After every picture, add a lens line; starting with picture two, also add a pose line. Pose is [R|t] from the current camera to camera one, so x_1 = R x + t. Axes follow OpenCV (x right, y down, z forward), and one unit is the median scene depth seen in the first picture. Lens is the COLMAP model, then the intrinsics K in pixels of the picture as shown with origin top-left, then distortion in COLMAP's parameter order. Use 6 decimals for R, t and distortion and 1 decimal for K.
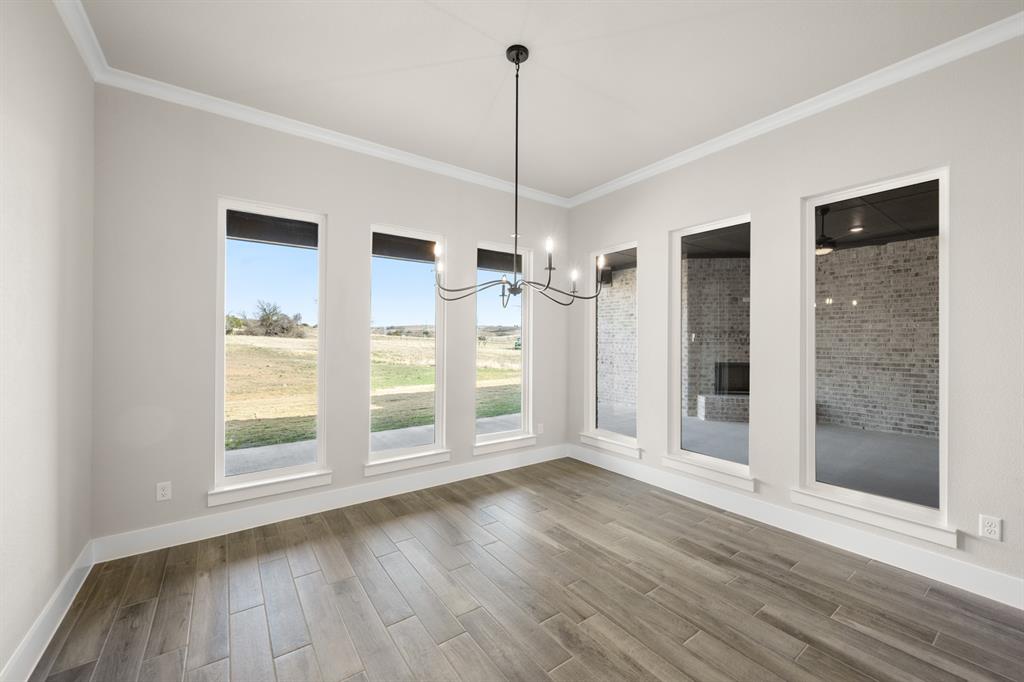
lens RADIAL K [[403.3, 0, 514.1], [0, 403.3, 338.7], [0, 0, 1]] dist [0.002083, 0.000518]
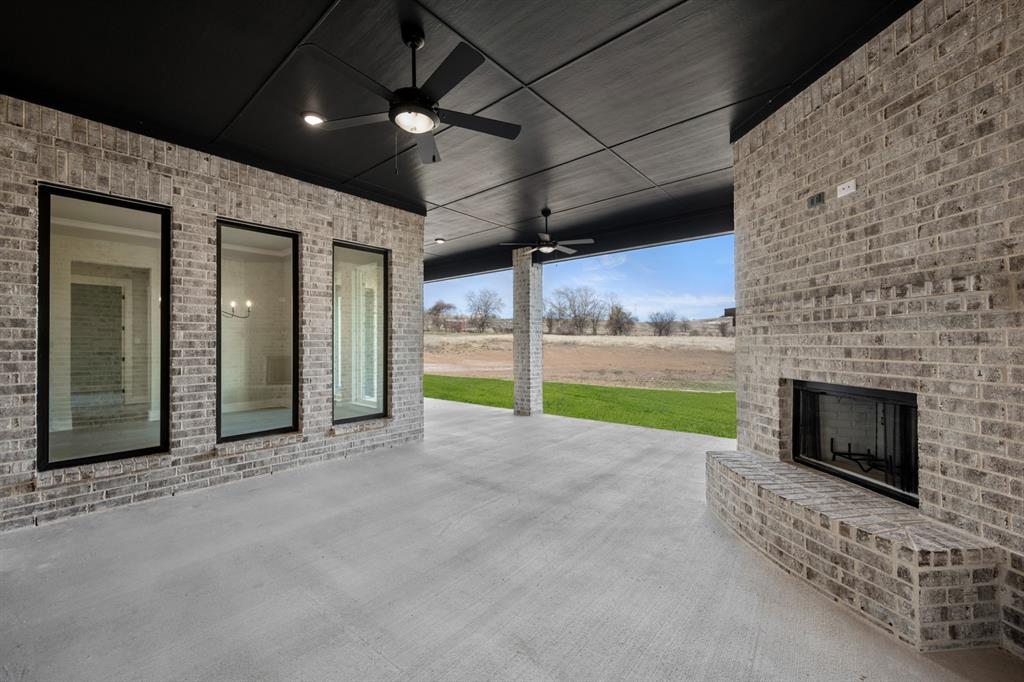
lens RADIAL K [[403.3, 0, 514.1], [0, 403.3, 338.7], [0, 0, 1]] dist [0.002083, 0.000518]
pose [[0.236831, -0.014322, -0.971445, 0.815123], [0.011064, 0.999866, -0.012044, 0.023082], [0.971488, -0.007896, 0.236958, 0.658279]]
